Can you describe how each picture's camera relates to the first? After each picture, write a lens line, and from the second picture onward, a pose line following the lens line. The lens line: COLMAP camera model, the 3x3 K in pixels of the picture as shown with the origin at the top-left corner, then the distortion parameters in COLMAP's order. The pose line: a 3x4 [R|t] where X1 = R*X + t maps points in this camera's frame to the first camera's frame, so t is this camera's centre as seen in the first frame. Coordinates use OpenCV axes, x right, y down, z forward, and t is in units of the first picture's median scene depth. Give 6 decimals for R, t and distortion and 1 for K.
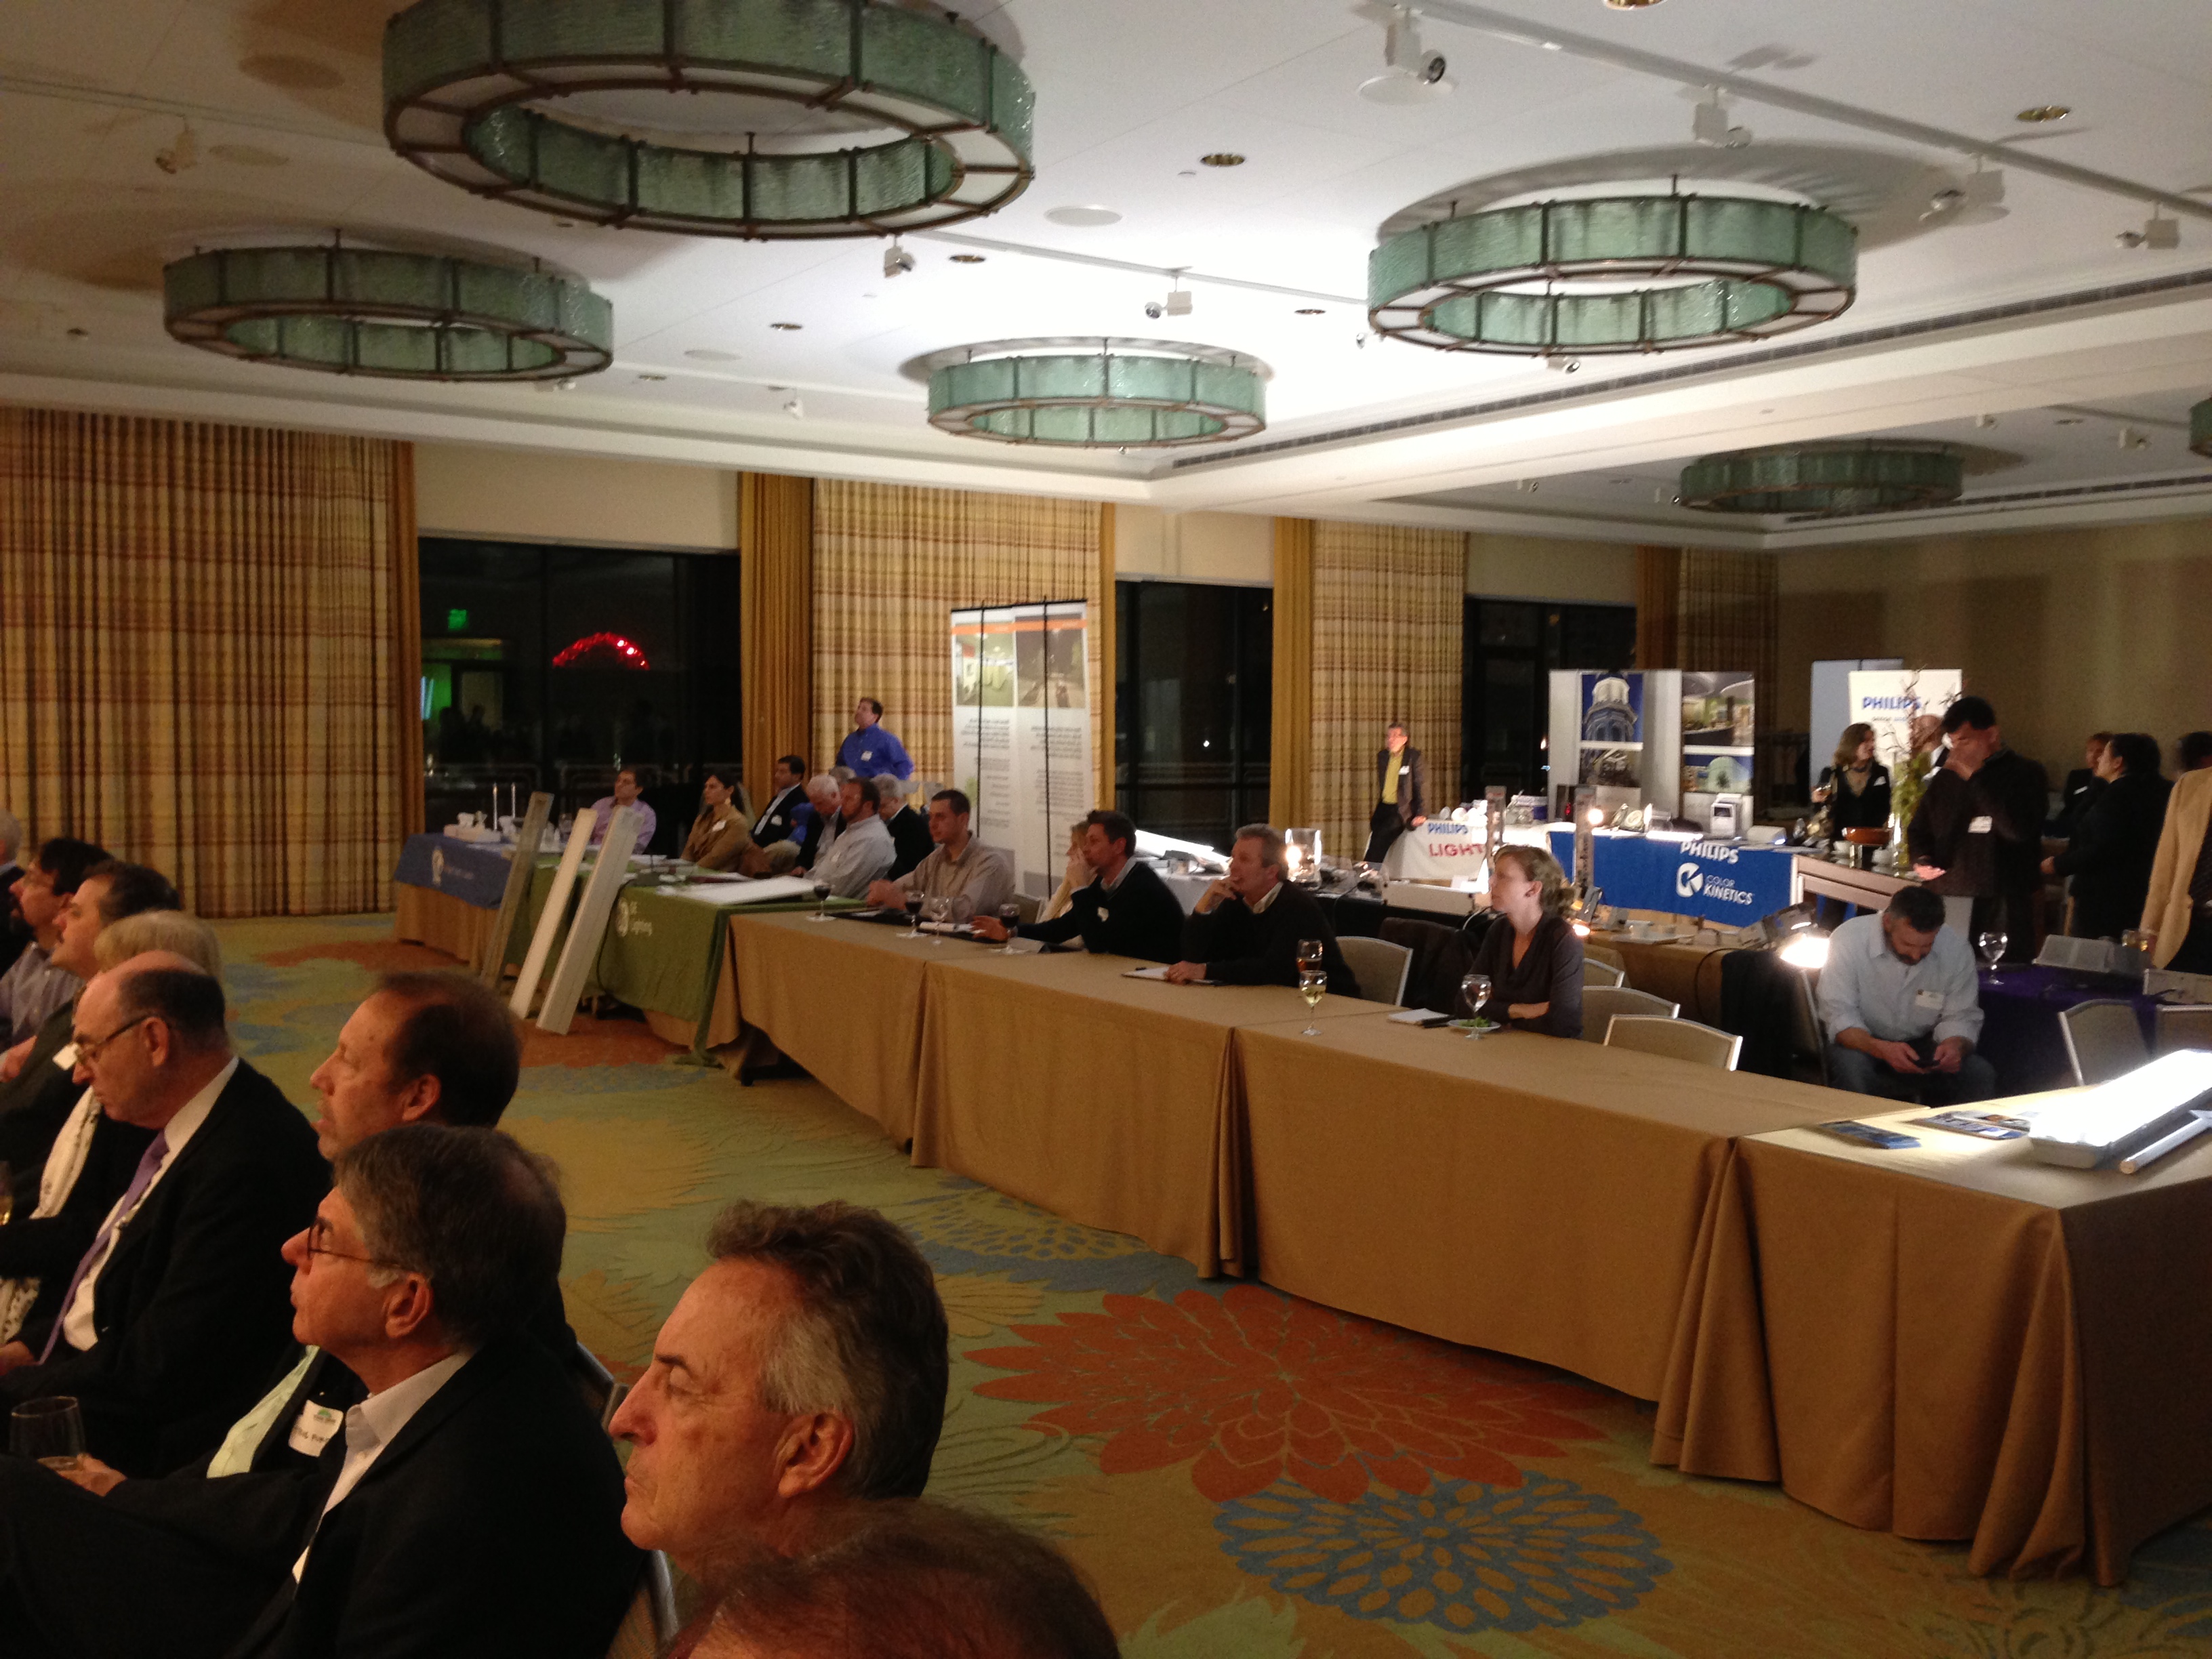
lens RADIAL K [[2070.3, 0, 1119.3], [0, 2070.3, 844.2], [0, 0, 1]] dist [0.065324, 0.000000]
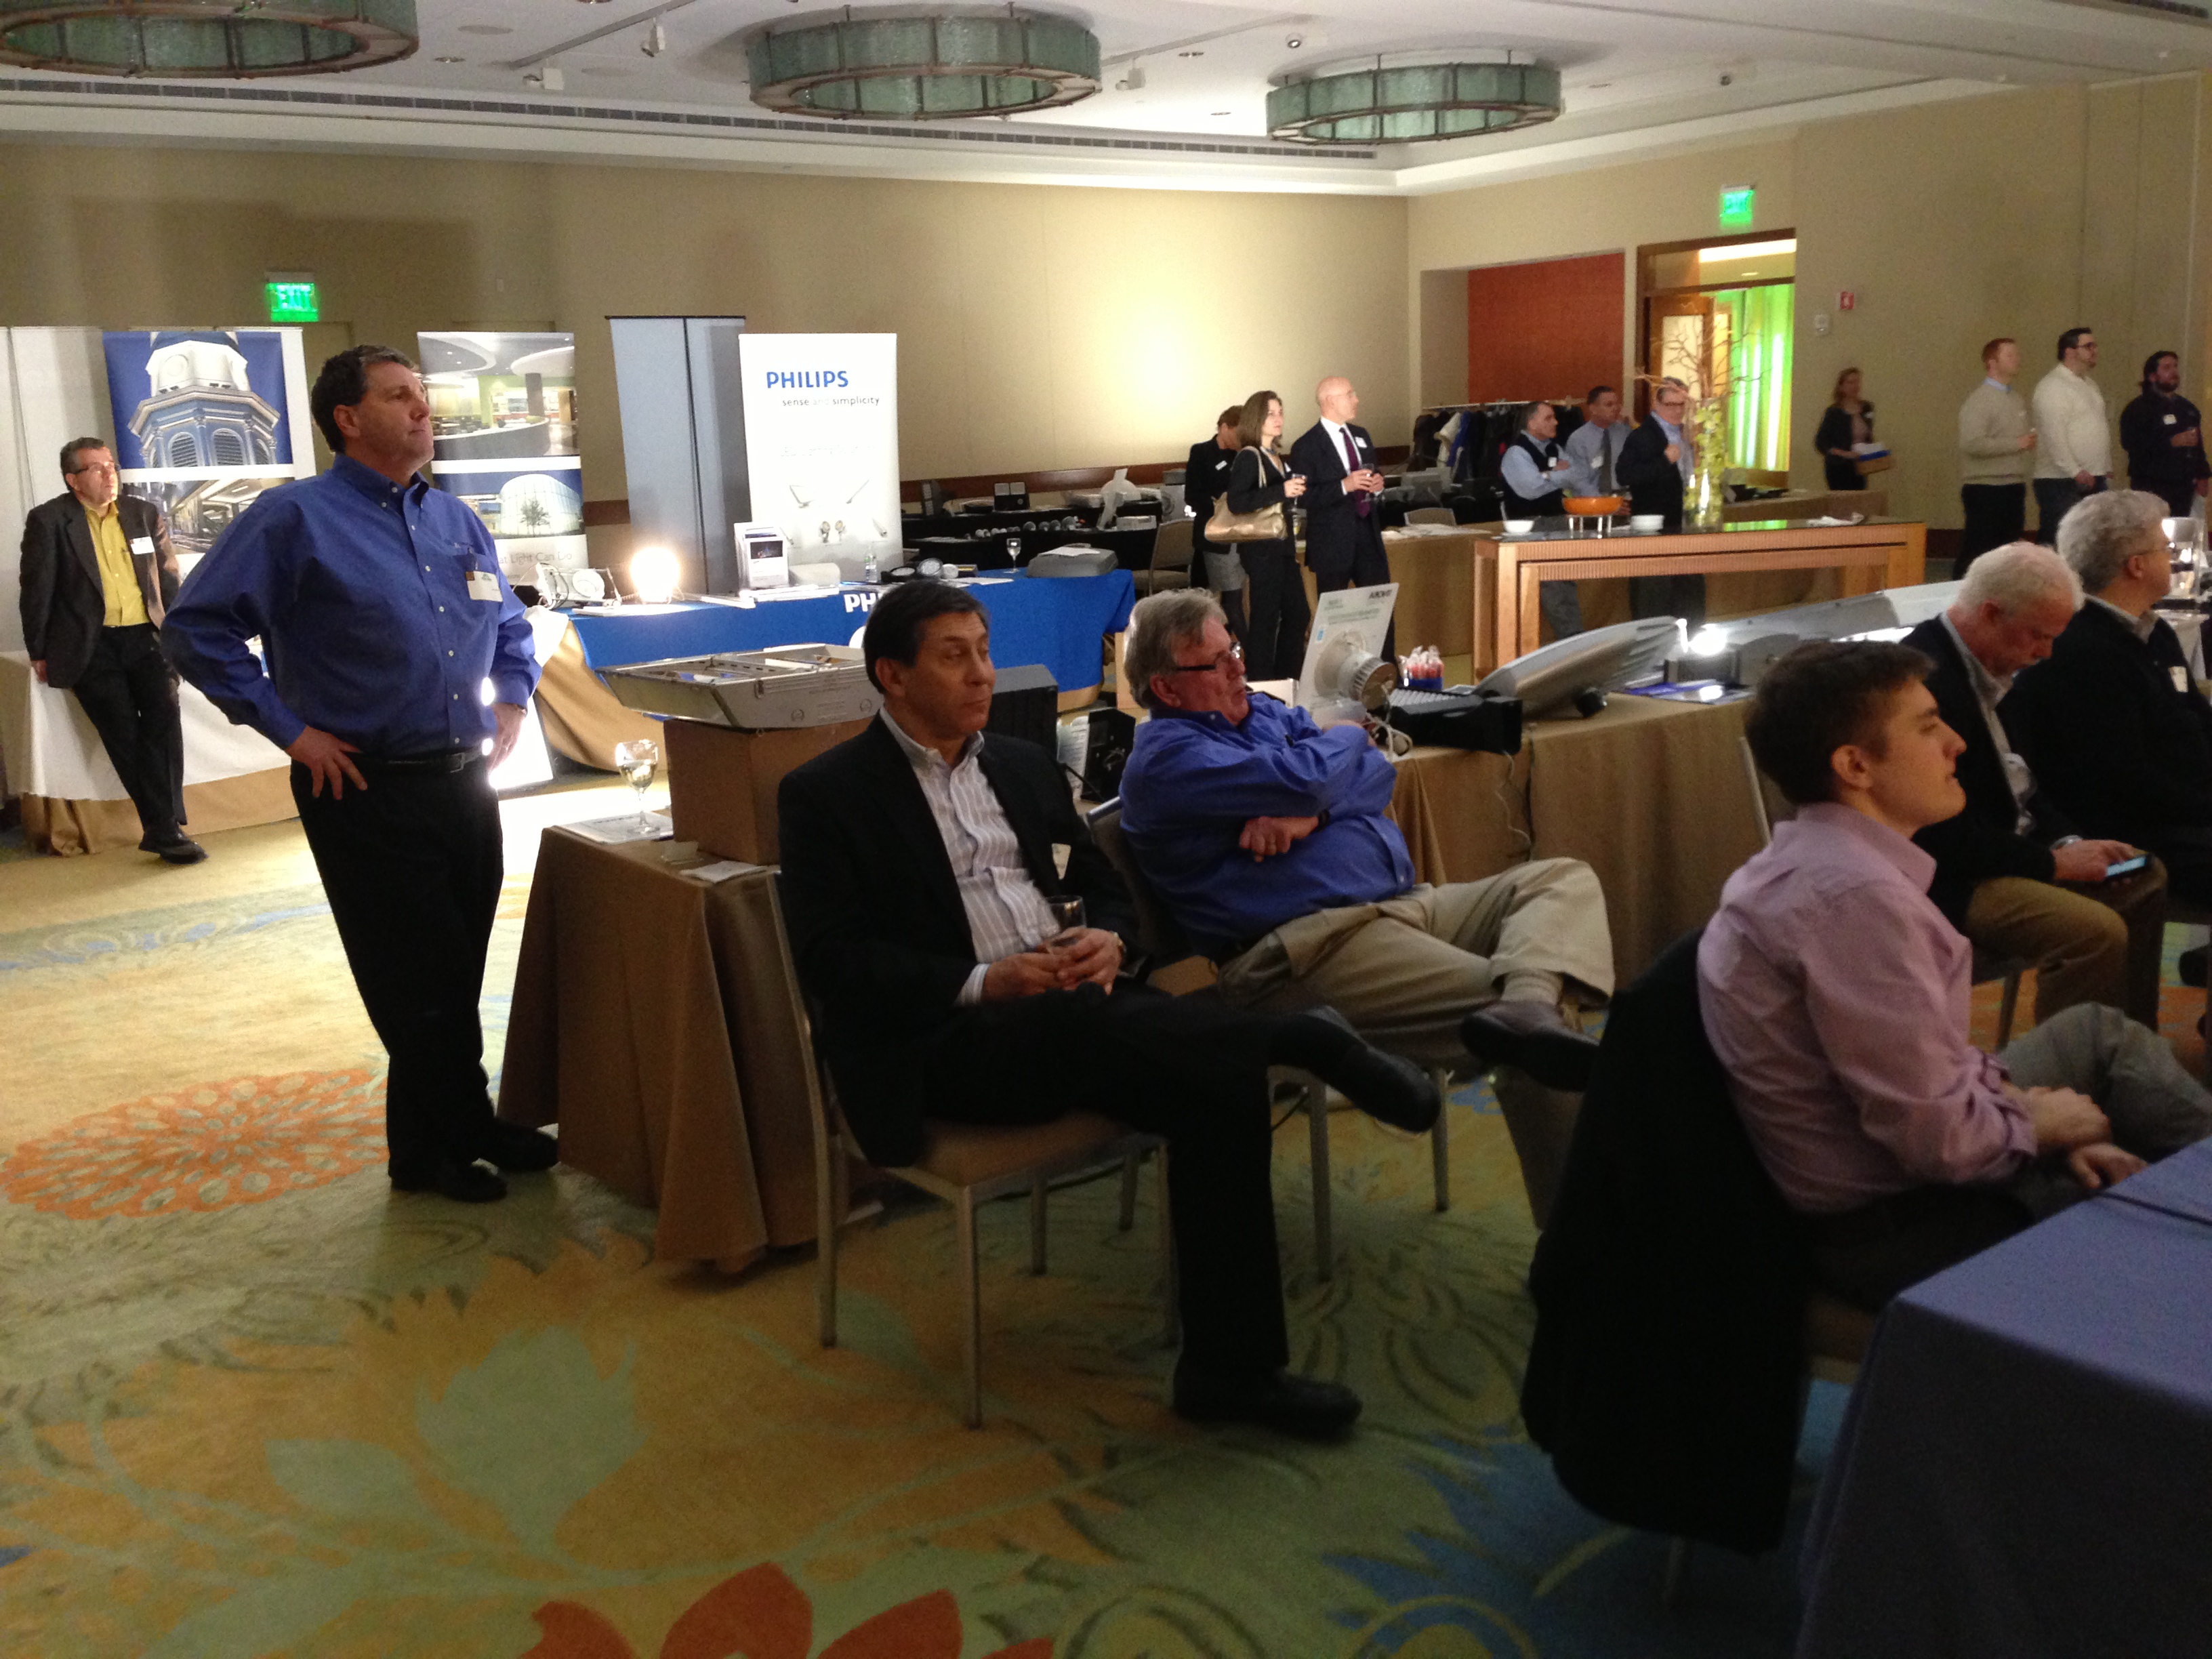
lens RADIAL K [[2070.3, 0, 1084.5], [0, 2070.3, 823.6], [0, 0, 1]] dist [0.065324, 0.000000]
pose [[-0.072502, -0.204854, 0.976104, -0.361901], [0.101017, 0.972138, 0.211525, -0.055532], [-0.992239, 0.113939, -0.049788, 0.885258]]
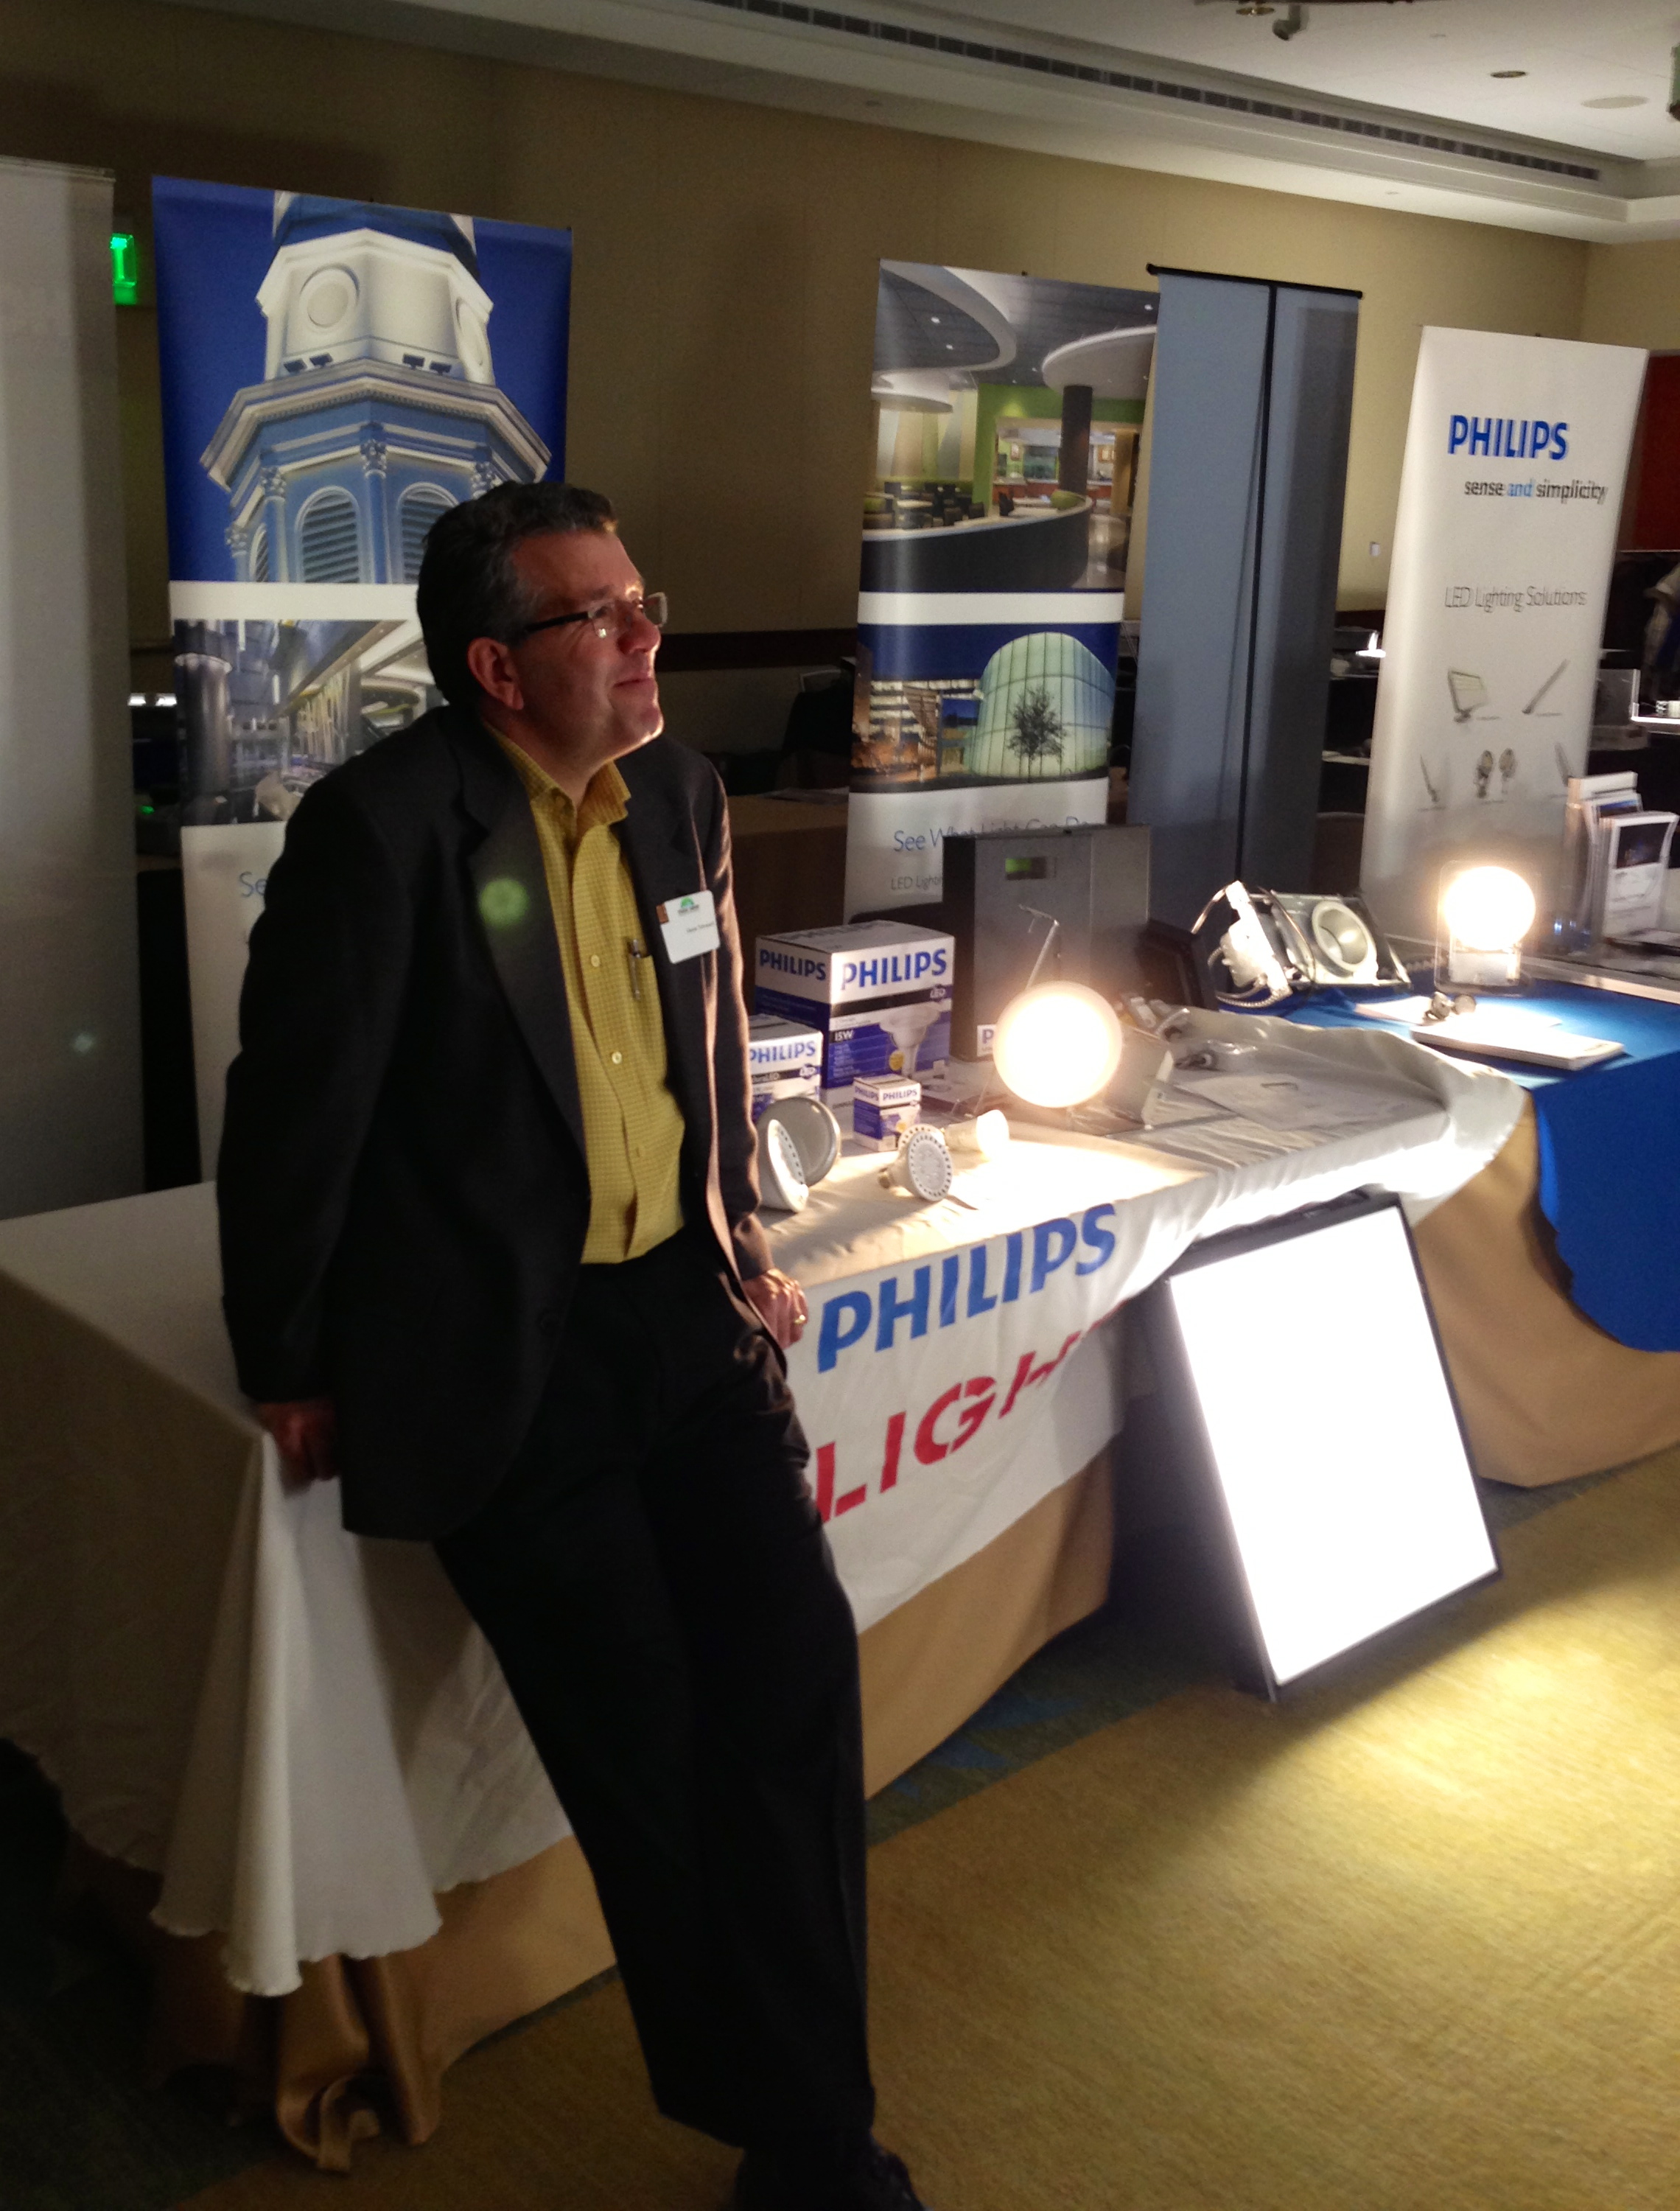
lens RADIAL K [[2168.5, 0, 726.3], [0, 2168.5, 987.7], [0, 0, 1]] dist [0.102278, 0.000000]
pose [[-0.143938, -0.222246, 0.964307, 0.023626], [0.041420, 0.972248, 0.230258, -0.063165], [-0.988720, 0.073085, -0.130737, 1.087684]]
